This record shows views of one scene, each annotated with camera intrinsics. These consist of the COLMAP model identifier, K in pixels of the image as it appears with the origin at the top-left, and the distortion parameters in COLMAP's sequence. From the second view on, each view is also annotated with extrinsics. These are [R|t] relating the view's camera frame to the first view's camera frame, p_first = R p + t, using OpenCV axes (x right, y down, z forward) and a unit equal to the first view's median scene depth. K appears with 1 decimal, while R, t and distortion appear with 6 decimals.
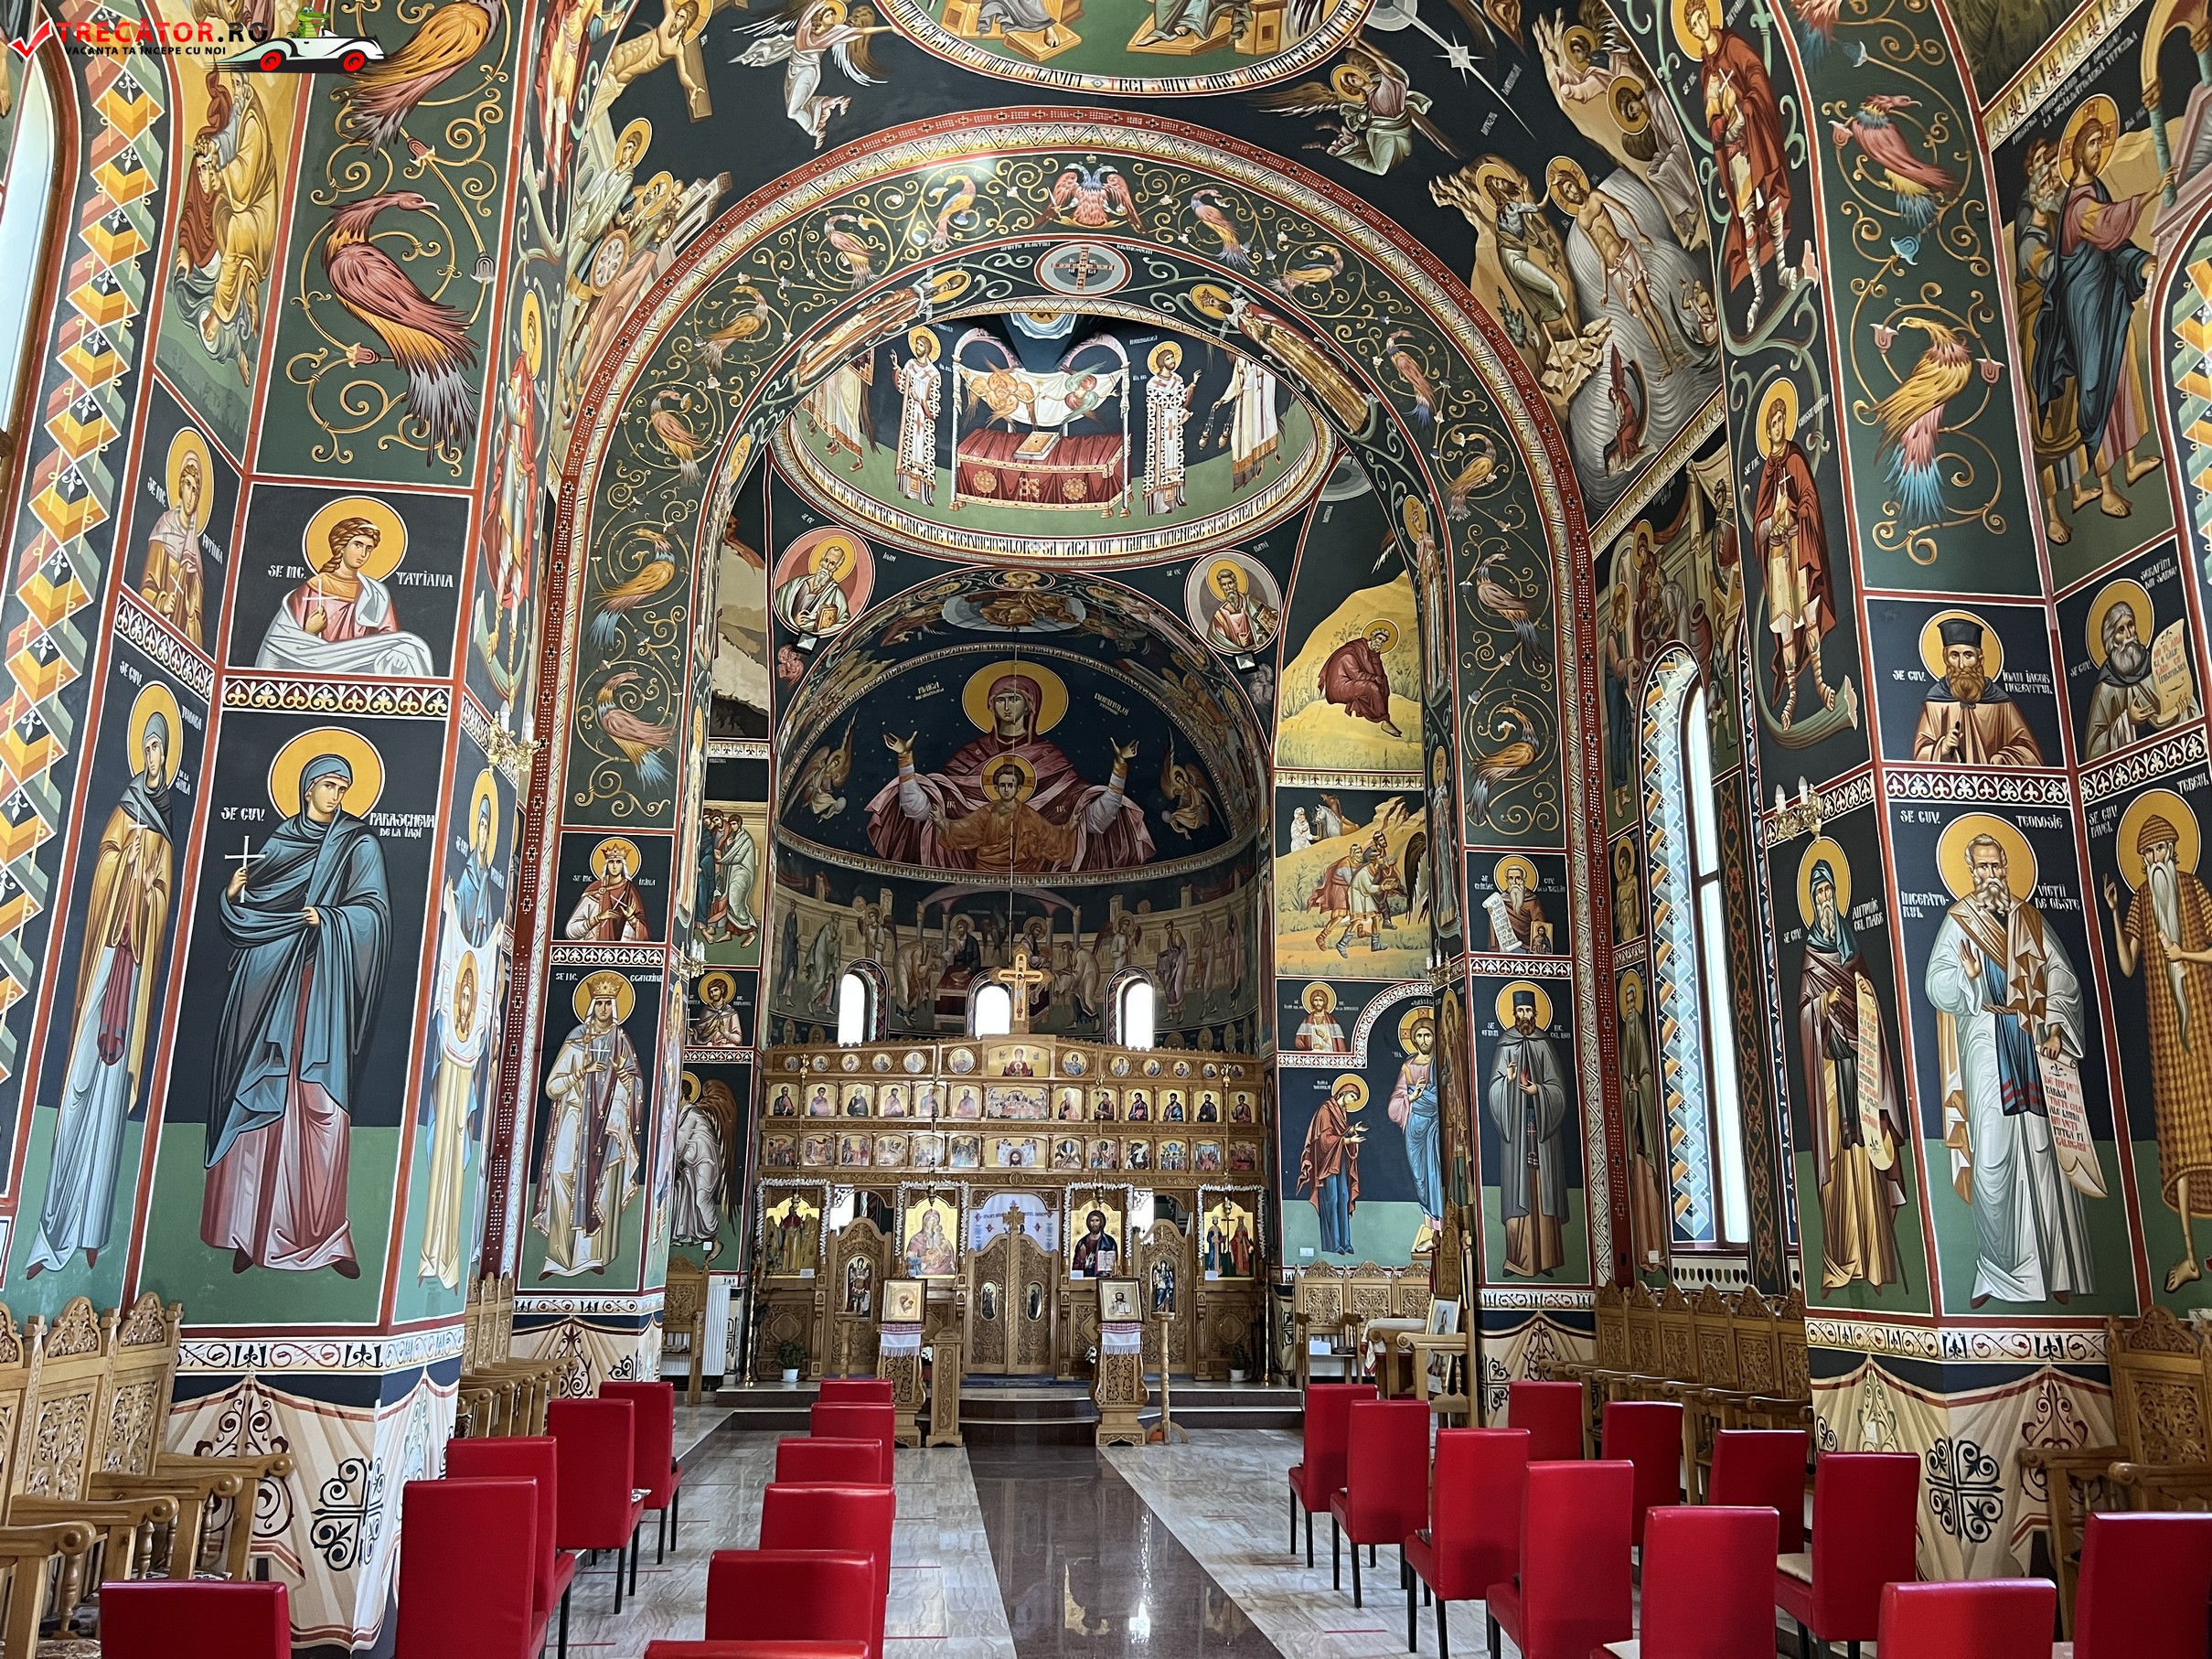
lens RADIAL K [[1663.8, 0, 1114.7], [0, 1663.8, 827.7], [0, 0, 1]] dist [0.052079, -0.005367]
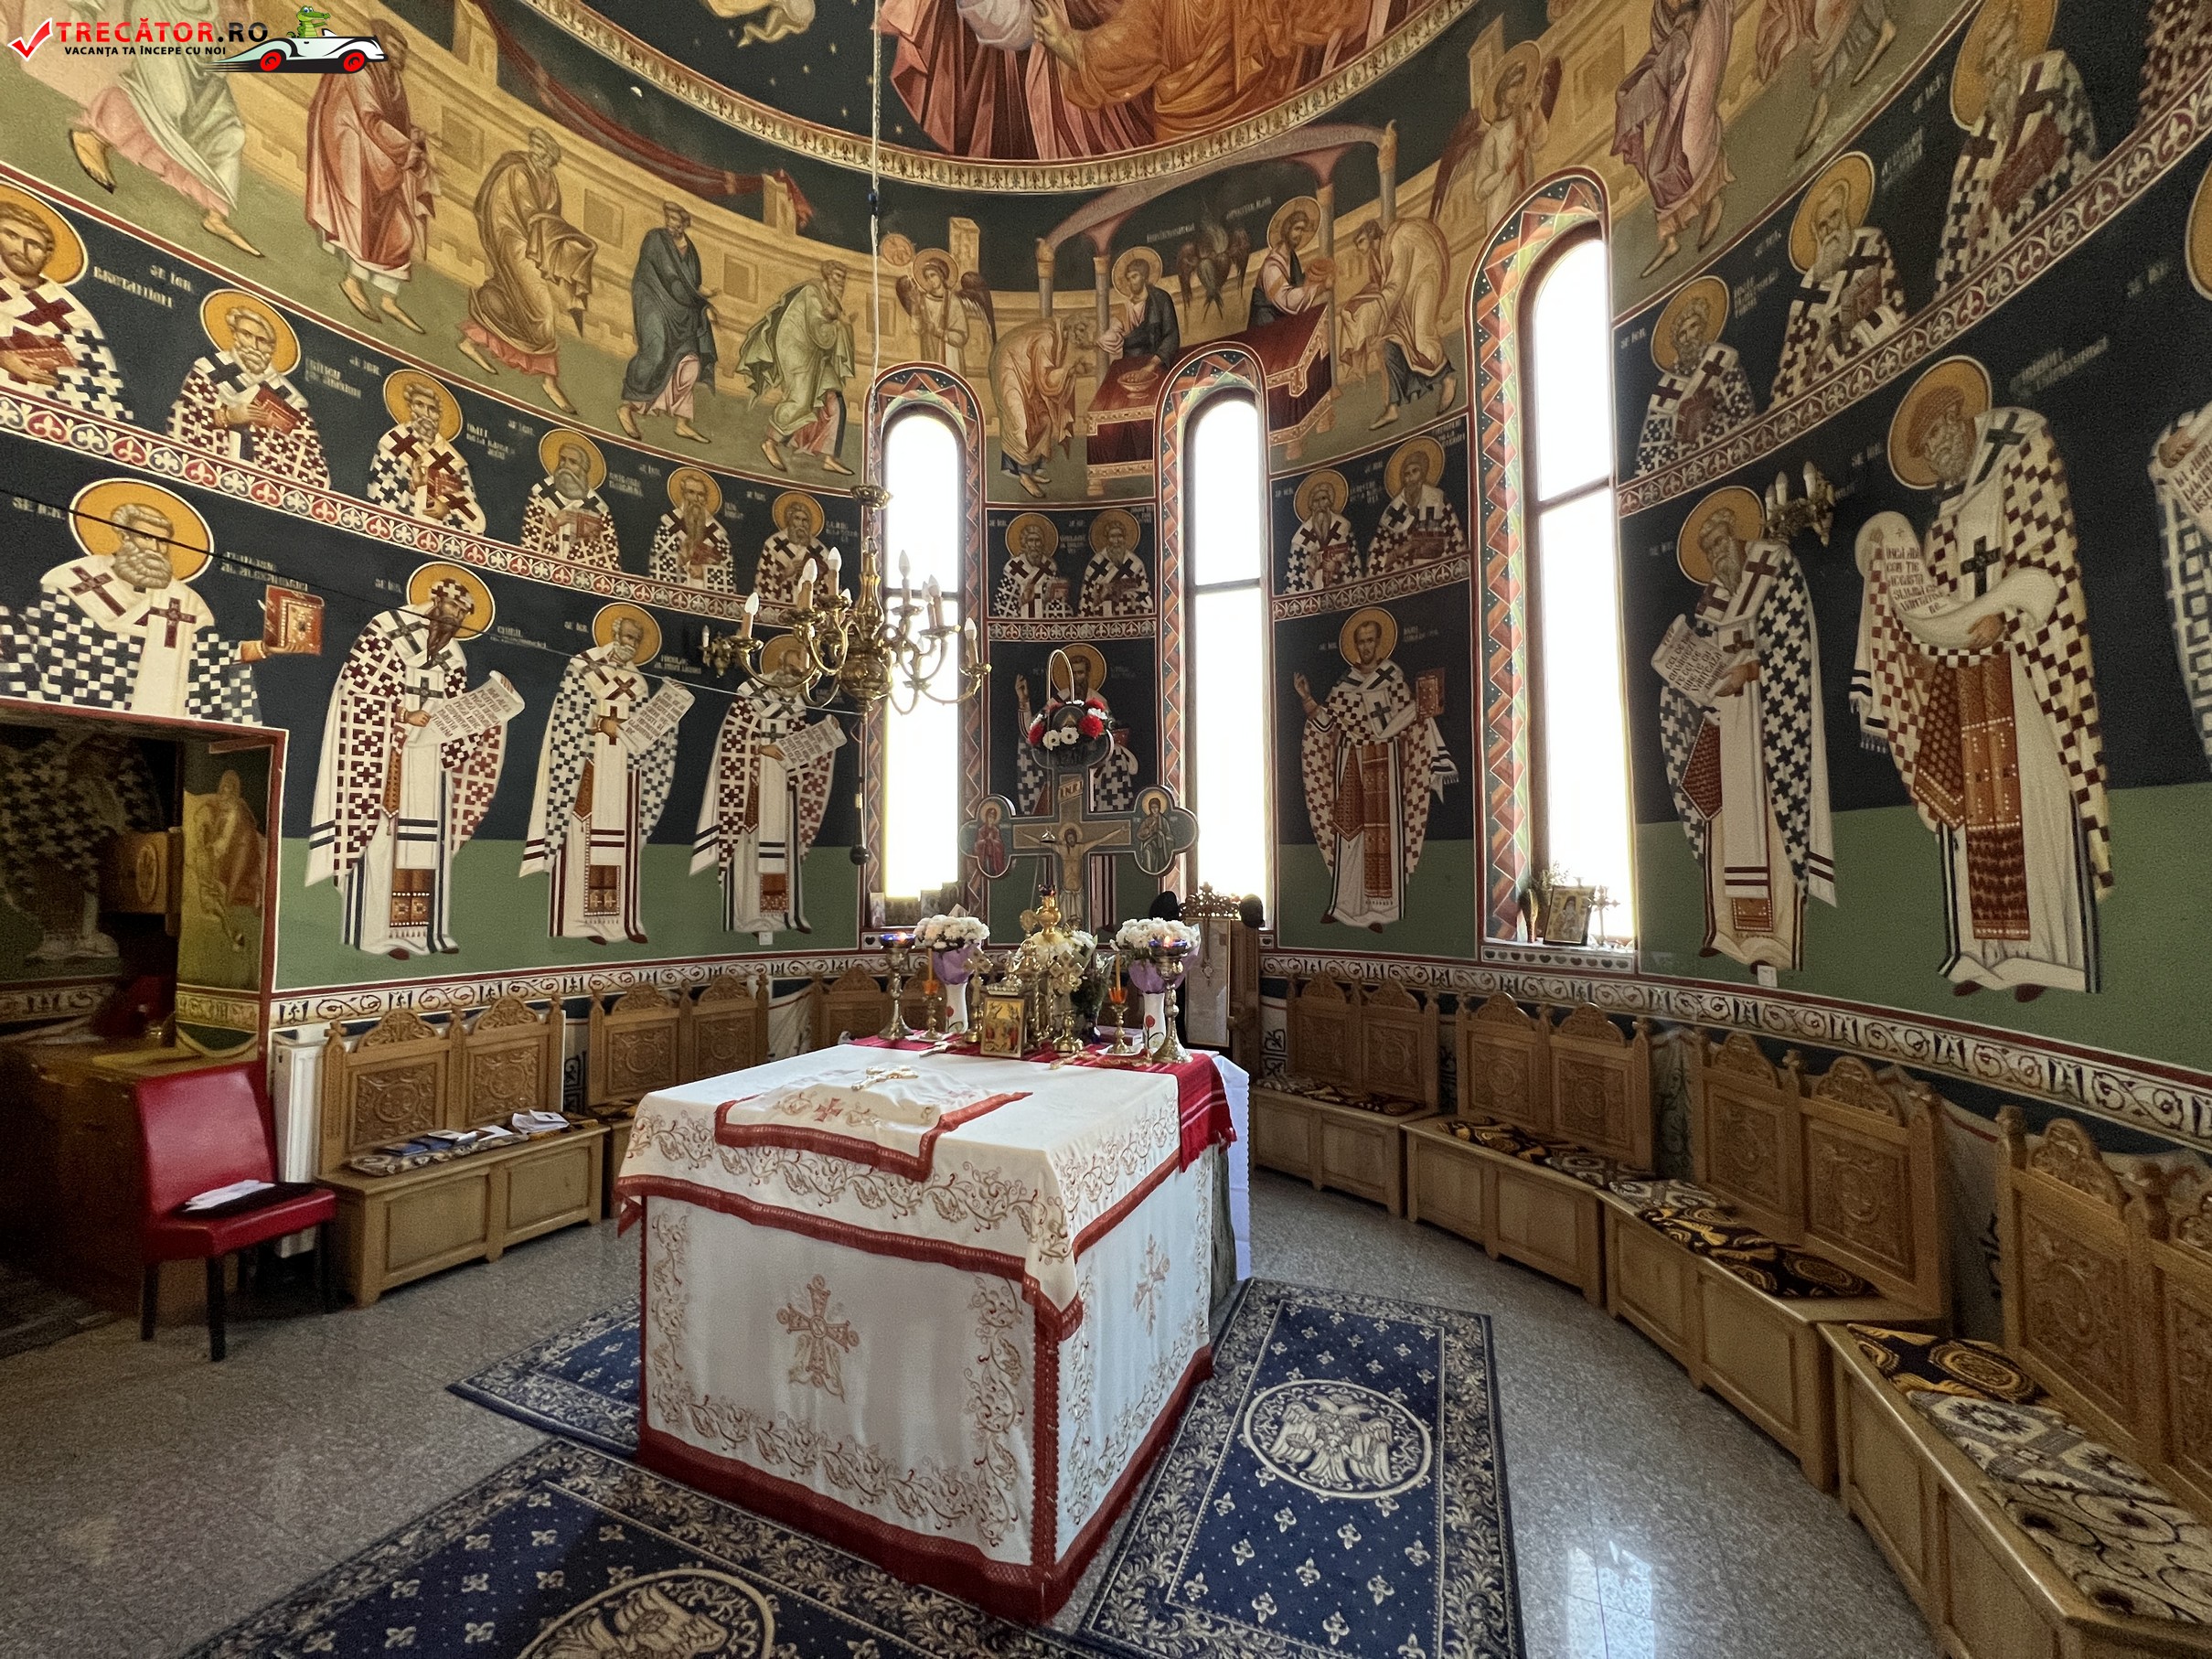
lens RADIAL K [[879.5, 0, 1091.5], [0, 879.5, 823.0], [0, 0, 1]] dist [0.002201, 0.000141]
pose [[0.849878, -0.037755, -0.525625, 0.023336], [0.138019, 0.978560, 0.152873, 0.175465], [0.508584, -0.202470, 0.836868, 0.767712]]
